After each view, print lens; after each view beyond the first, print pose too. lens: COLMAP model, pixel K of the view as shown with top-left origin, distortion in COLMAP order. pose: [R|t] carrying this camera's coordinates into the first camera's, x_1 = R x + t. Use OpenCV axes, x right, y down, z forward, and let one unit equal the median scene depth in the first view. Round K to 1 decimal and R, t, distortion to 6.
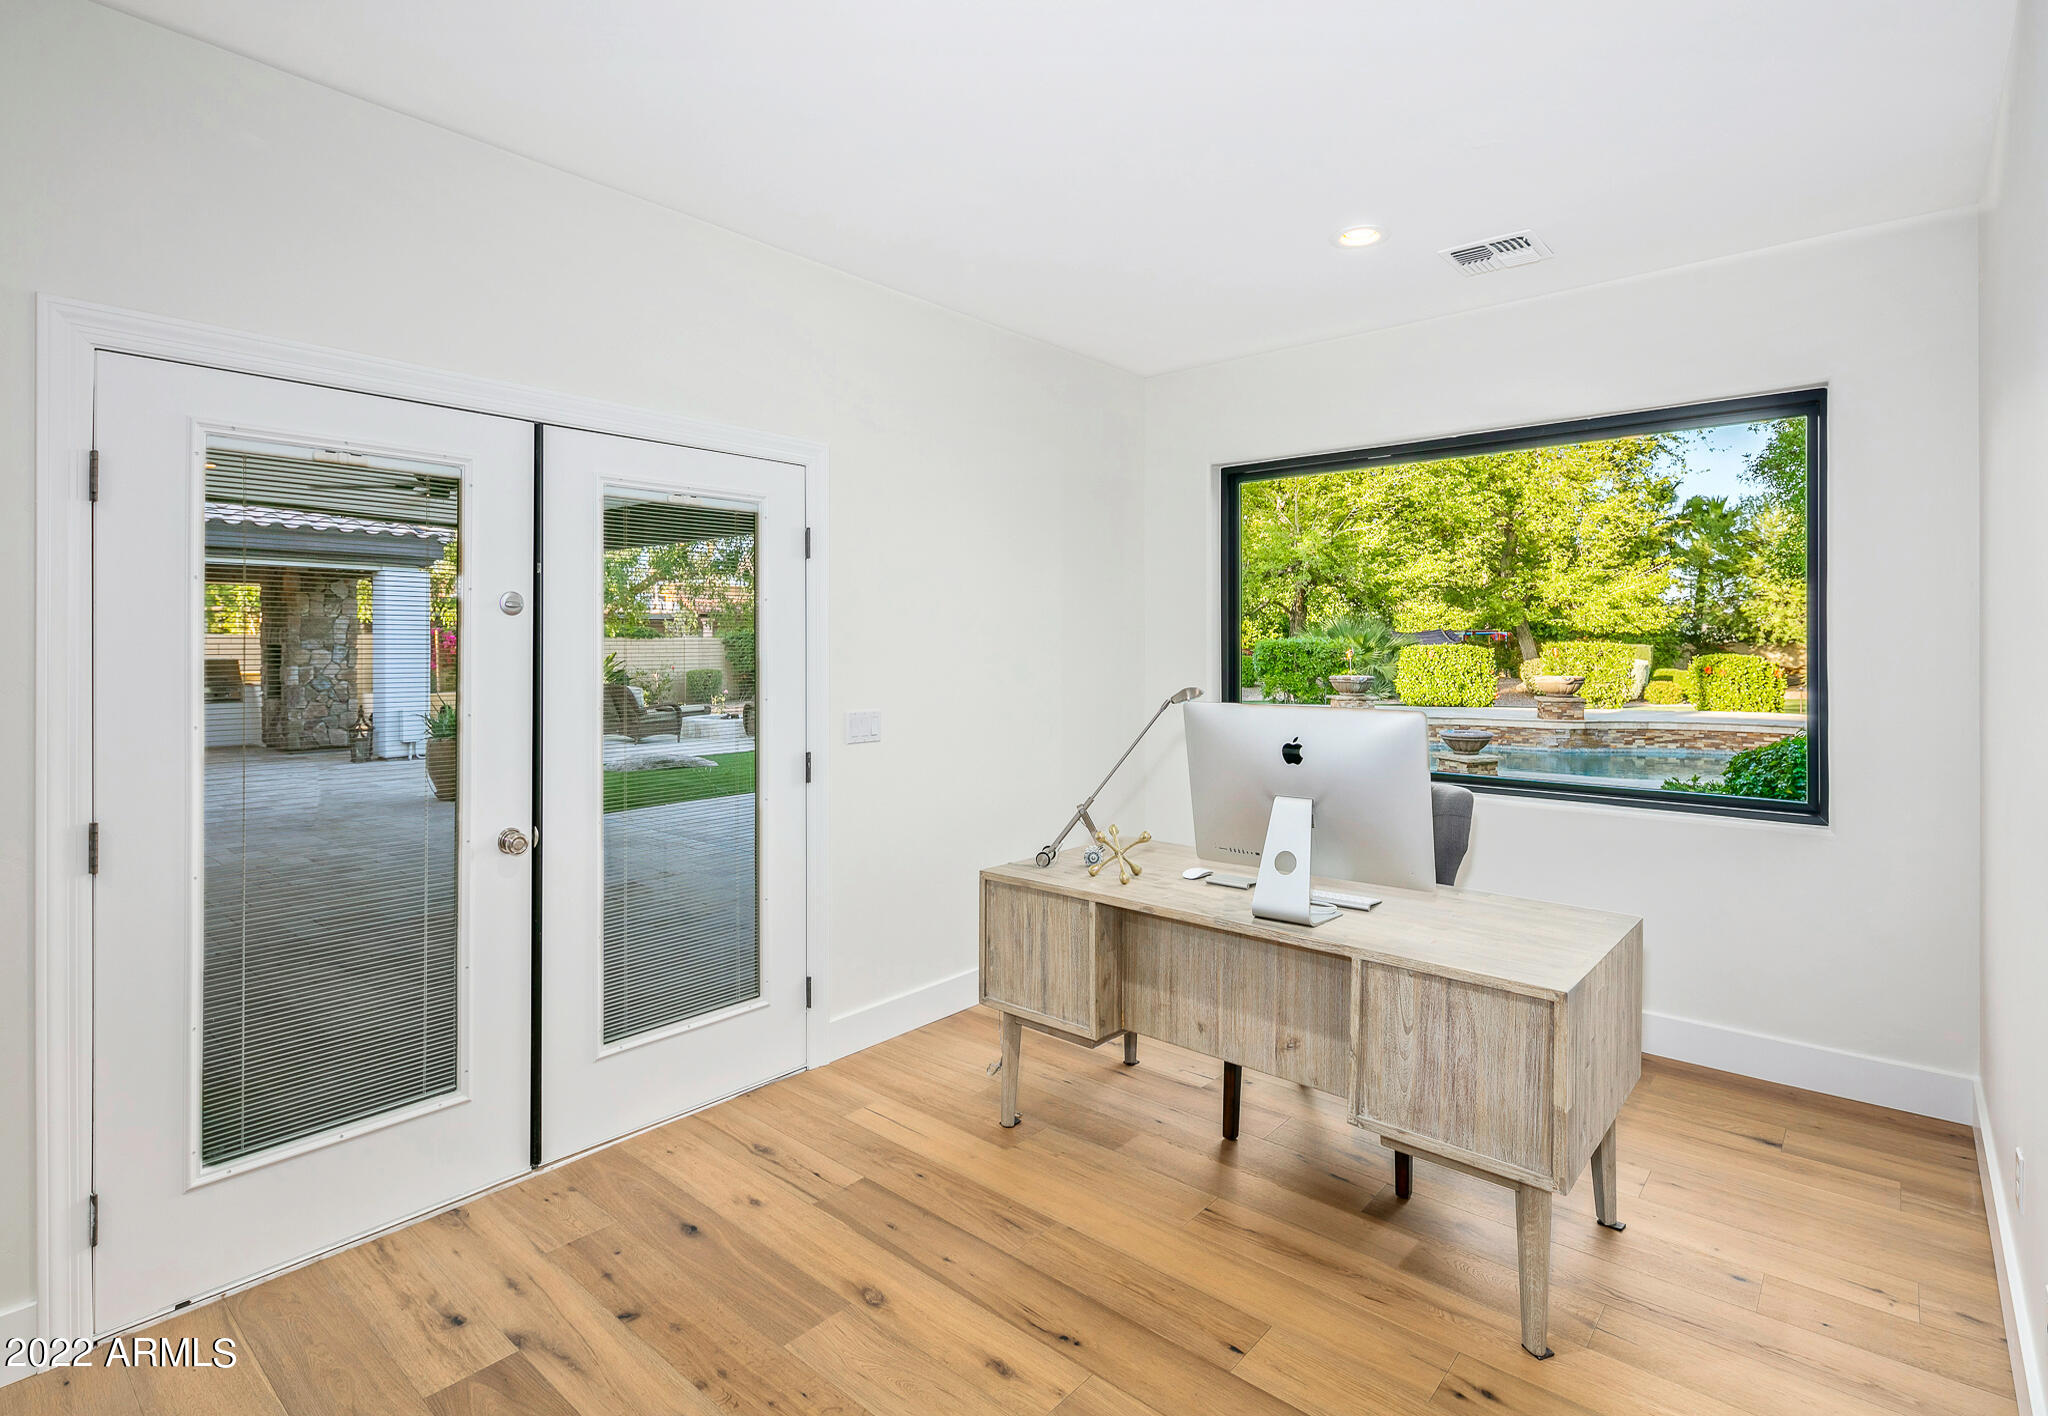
lens RADIAL K [[1095.9, 0, 1026.0], [0, 1095.9, 634.2], [0, 0, 1]] dist [0.023573, -0.000015]
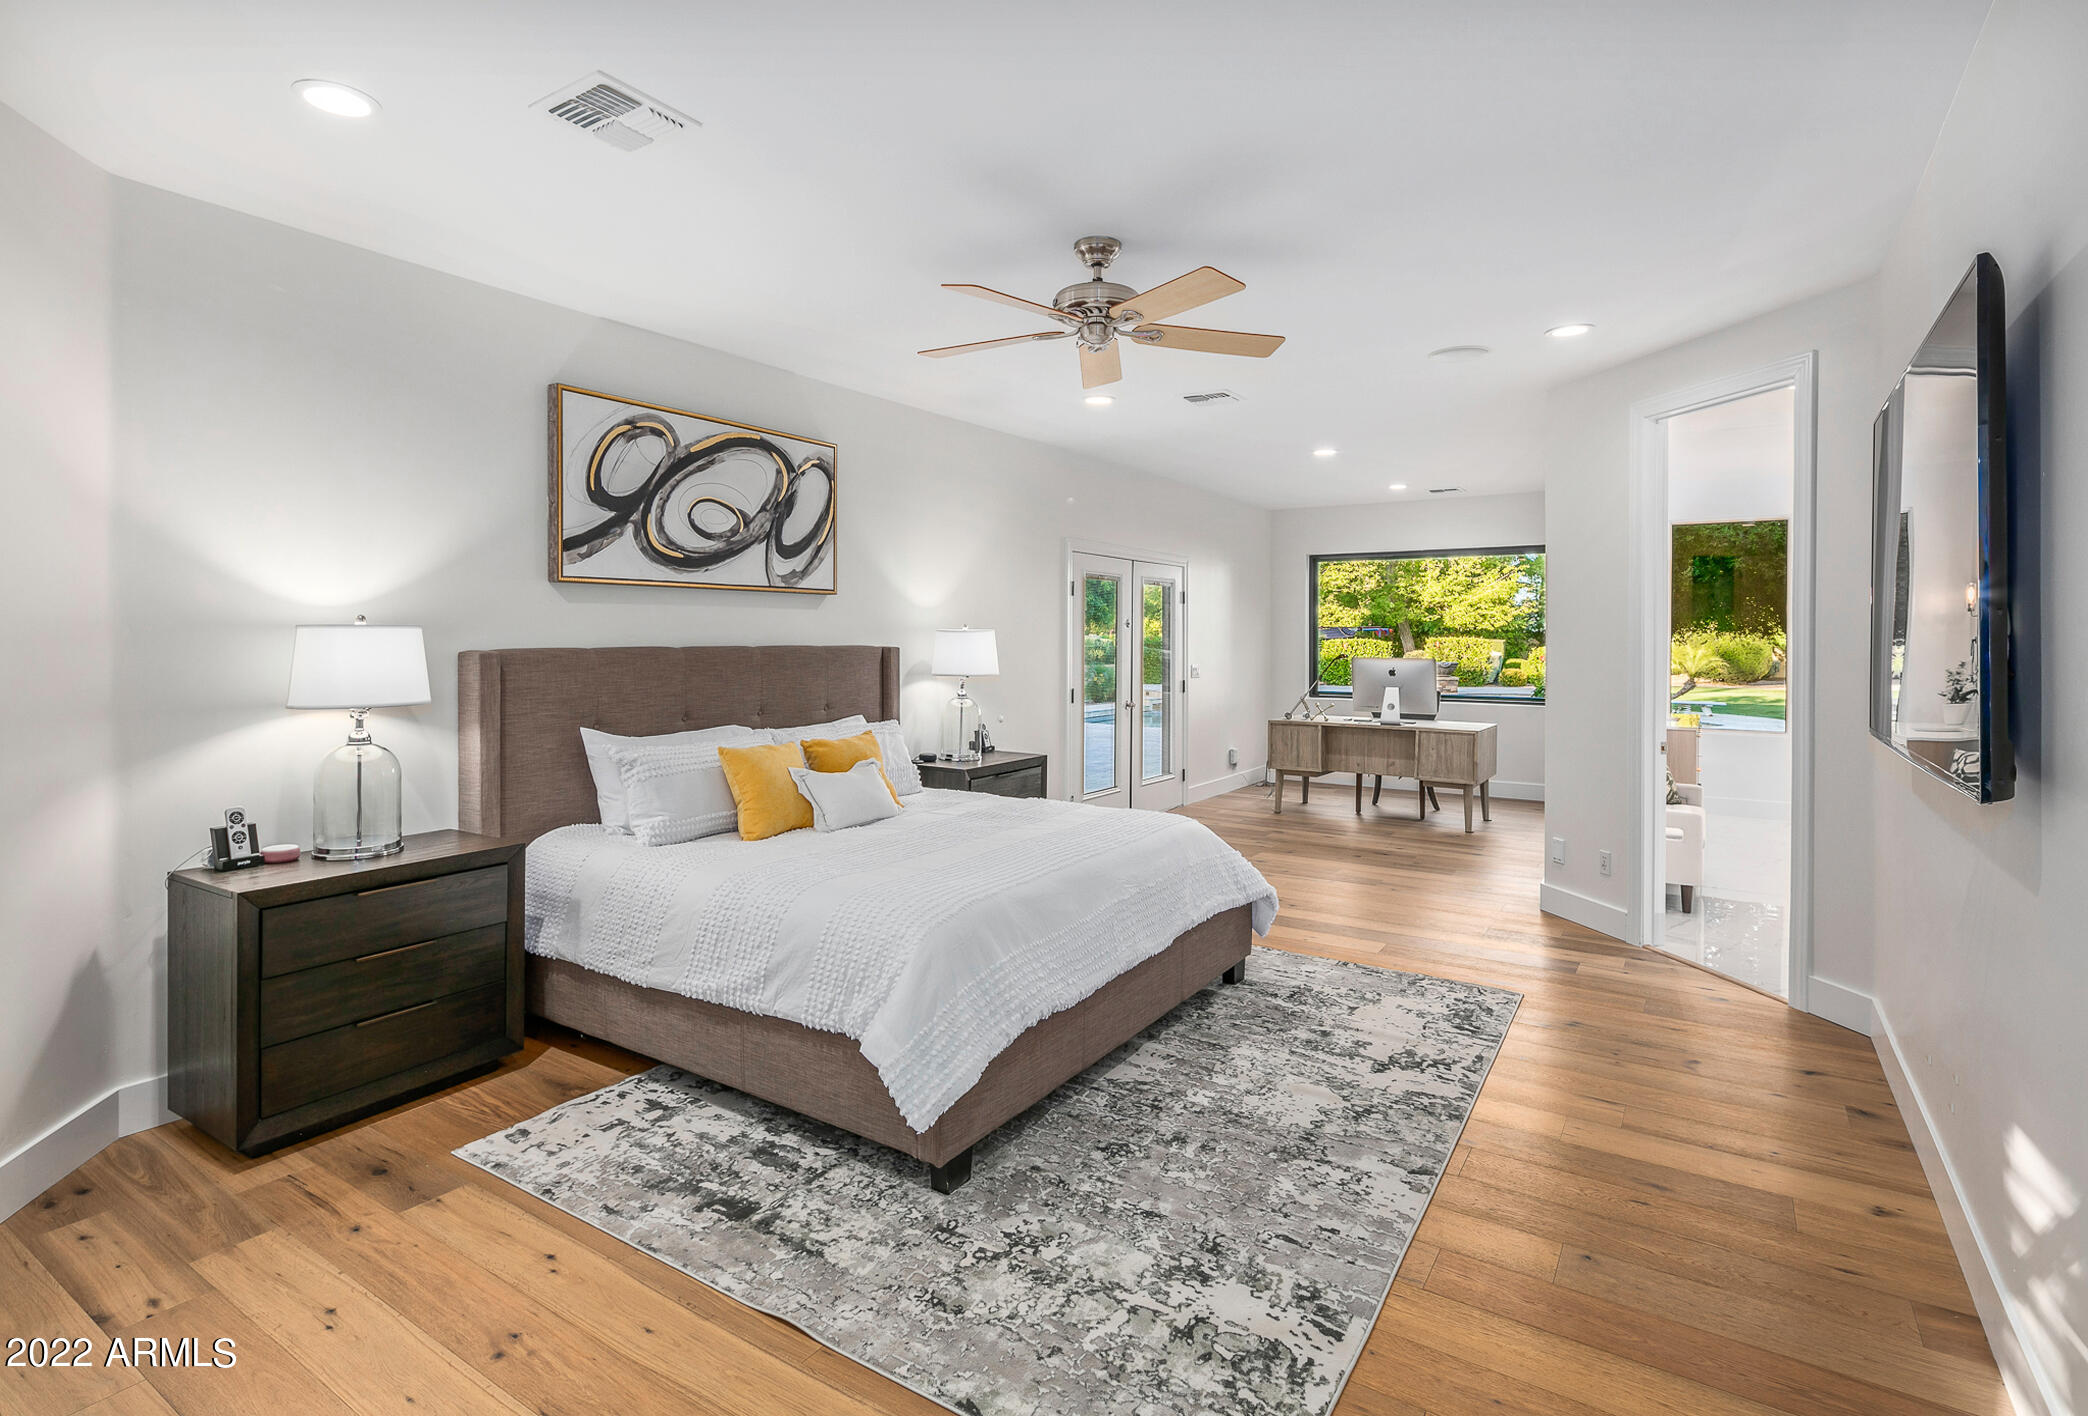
lens RADIAL K [[1034.6, 0, 1040.8], [0, 1034.6, 616.4], [0, 0, 1]] dist [-0.000356, -0.000044]
pose [[0.995599, 0.007356, 0.093422, -0.109696], [-0.006402, 0.999924, -0.010506, -0.001628], [-0.093493, 0.009861, 0.995571, -0.196558]]
